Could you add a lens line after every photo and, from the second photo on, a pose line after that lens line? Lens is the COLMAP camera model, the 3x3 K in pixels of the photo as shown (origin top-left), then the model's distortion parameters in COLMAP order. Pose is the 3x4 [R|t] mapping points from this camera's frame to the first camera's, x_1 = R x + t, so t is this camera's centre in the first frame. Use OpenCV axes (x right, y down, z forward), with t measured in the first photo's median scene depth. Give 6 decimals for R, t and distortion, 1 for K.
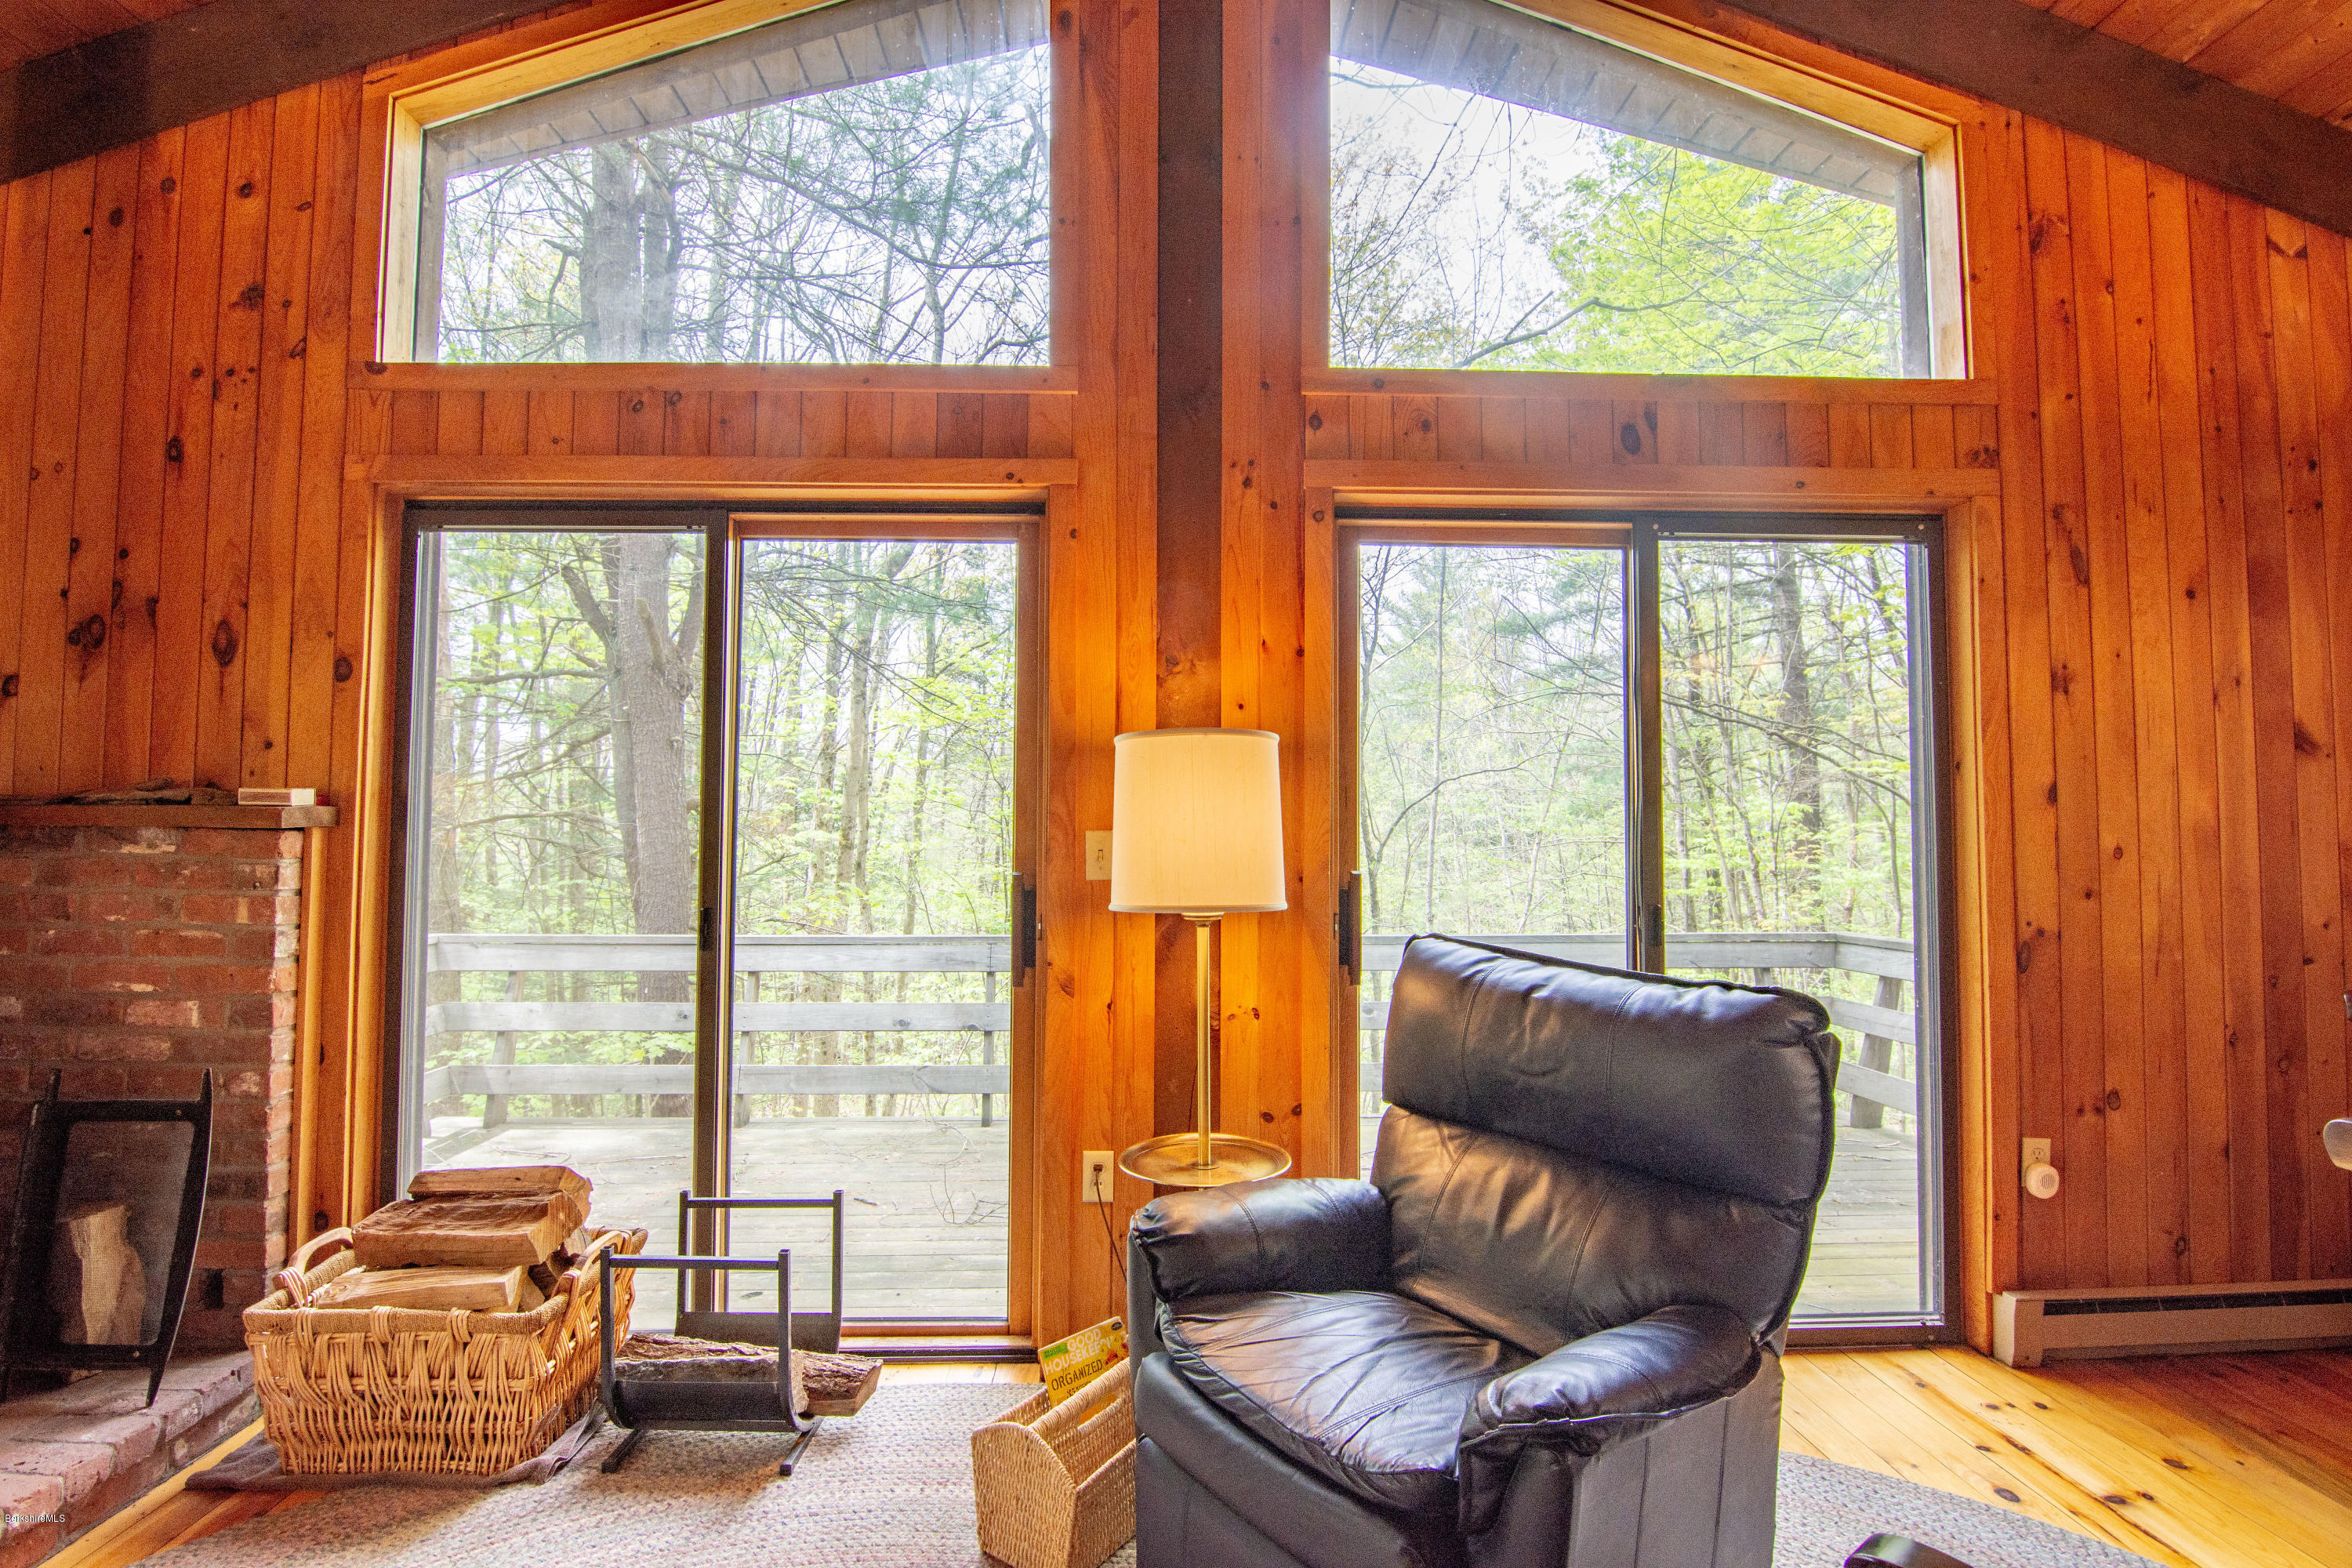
lens RADIAL K [[1121.3, 0, 1176.3], [0, 1121.3, 780.3], [0, 0, 1]] dist [-0.024657, 0.004957]
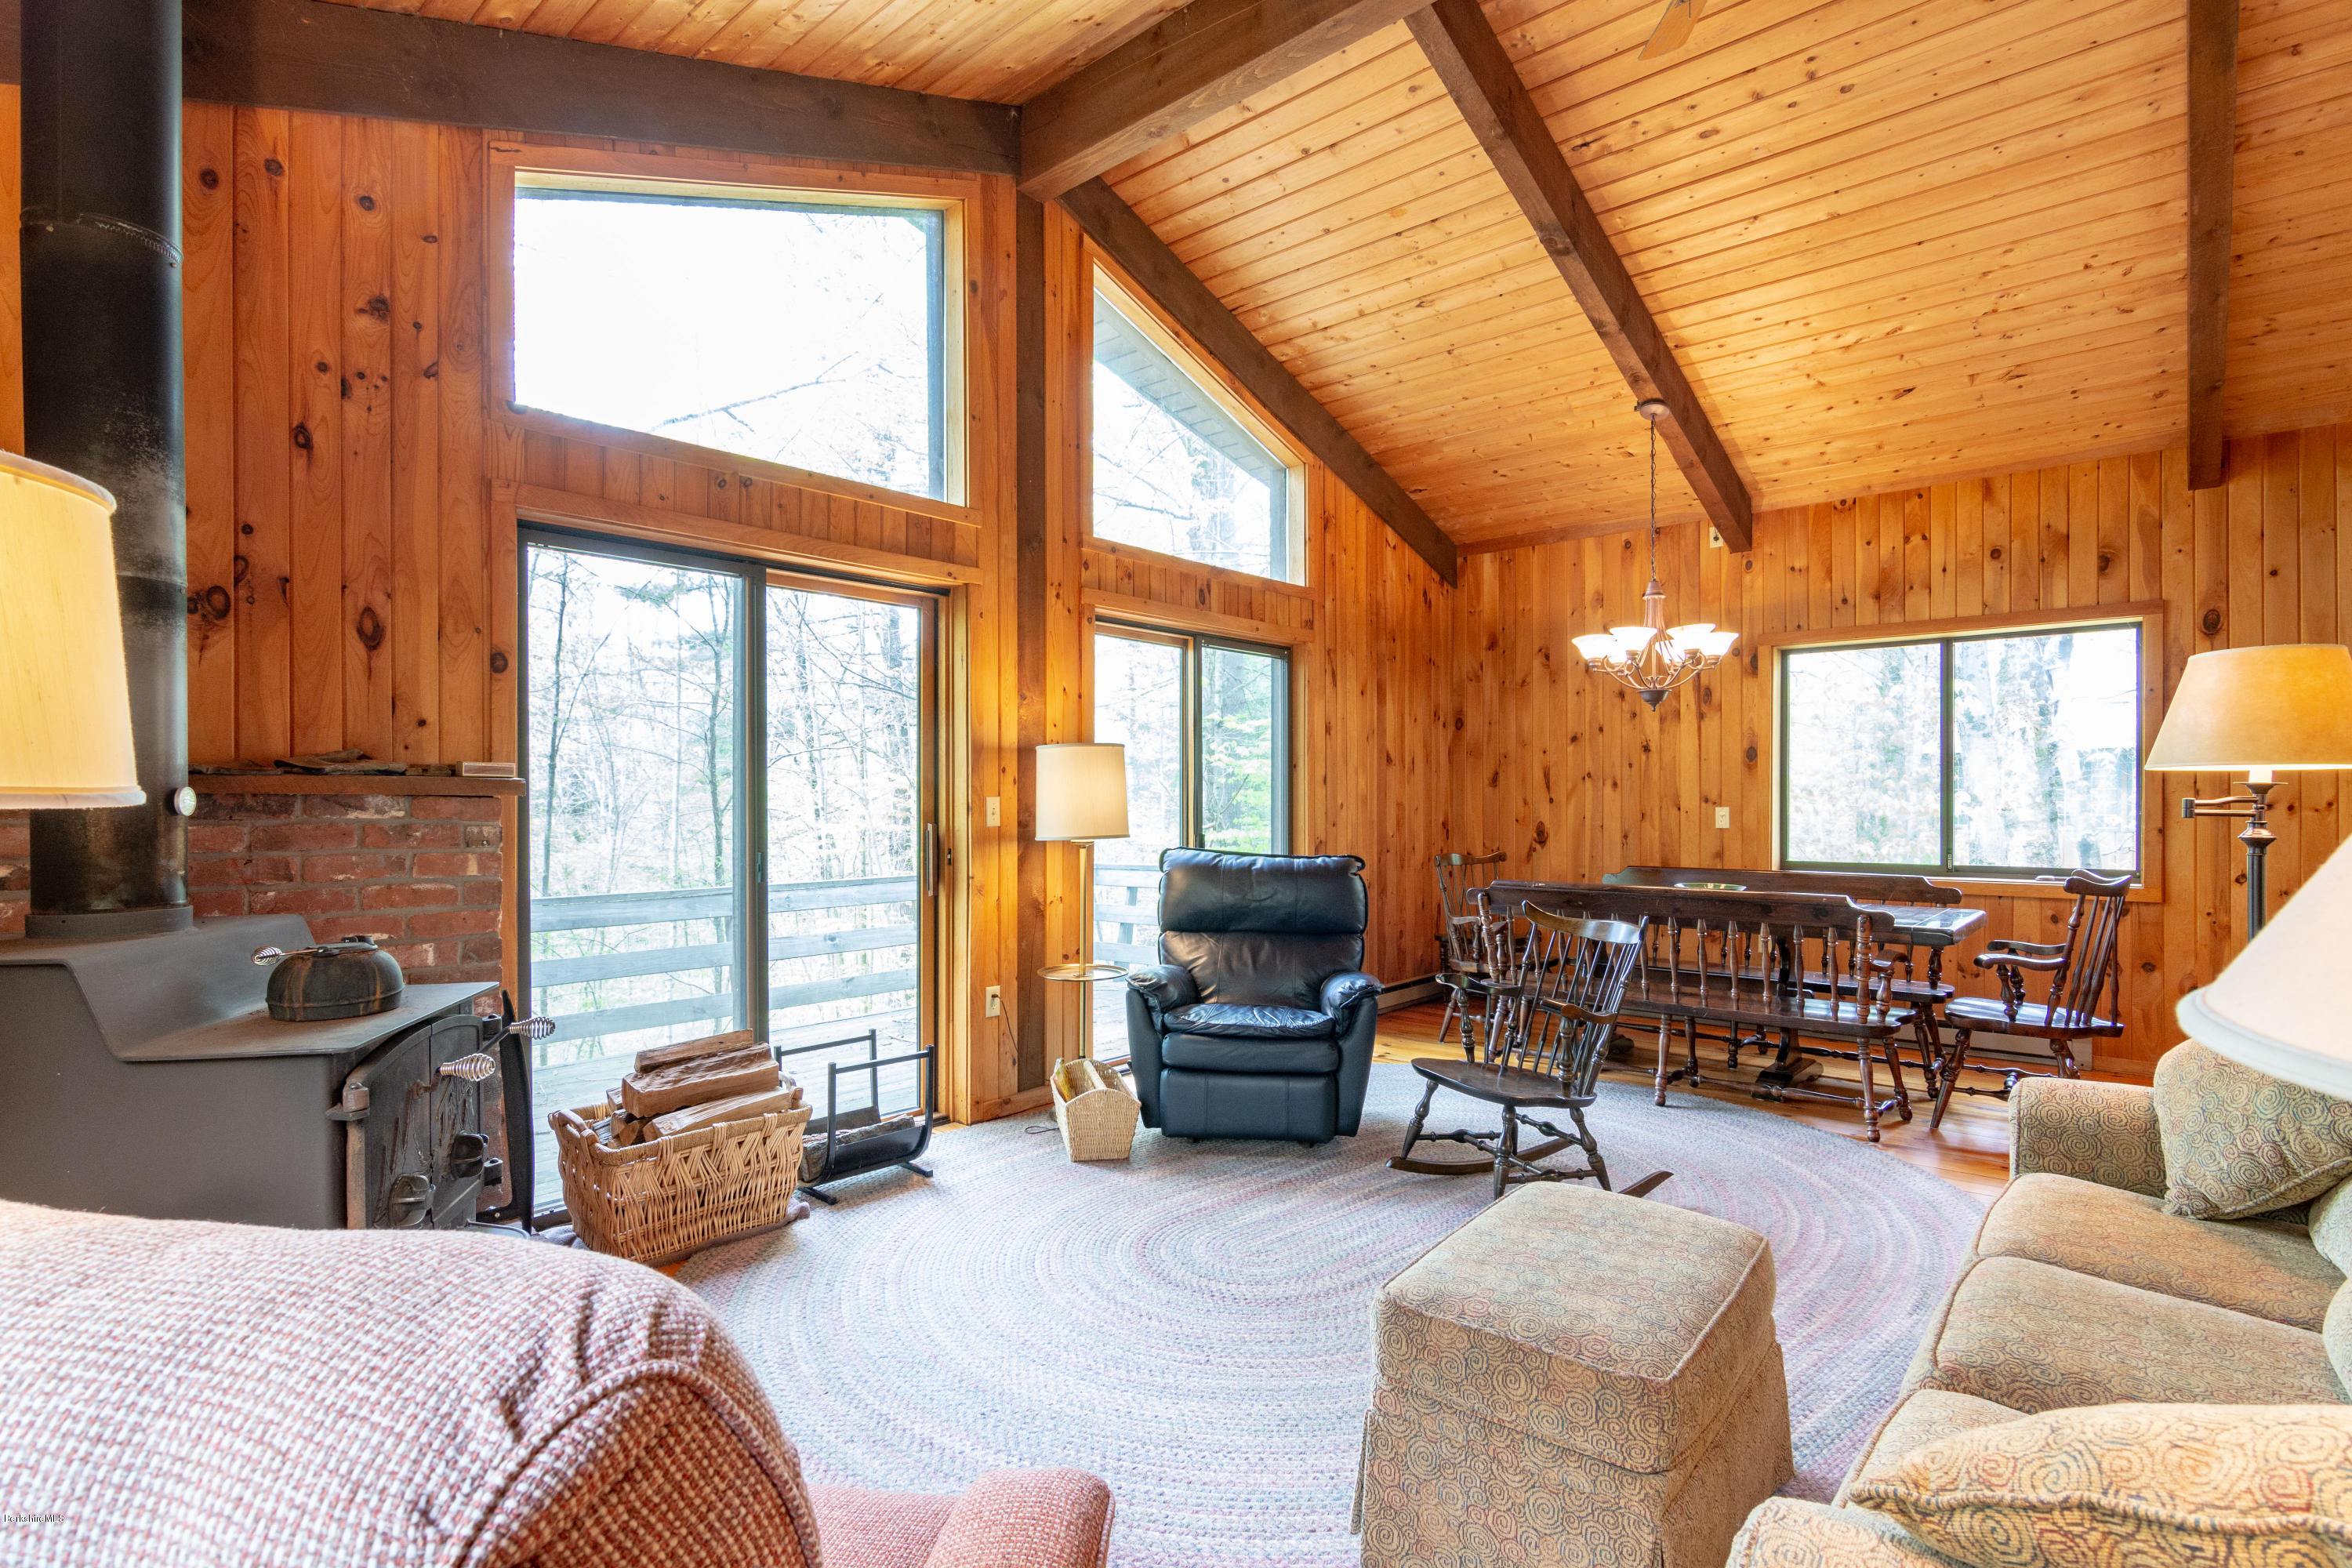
lens RADIAL K [[1121.3, 0, 1175.5], [0, 1121.3, 810.7], [0, 0, 1]] dist [-0.024657, 0.004957]
pose [[0.687011, -0.010652, 0.726569, -1.096720], [-0.028753, 0.998711, 0.041830, -0.011736], [-0.726078, -0.049629, 0.685819, -0.343381]]
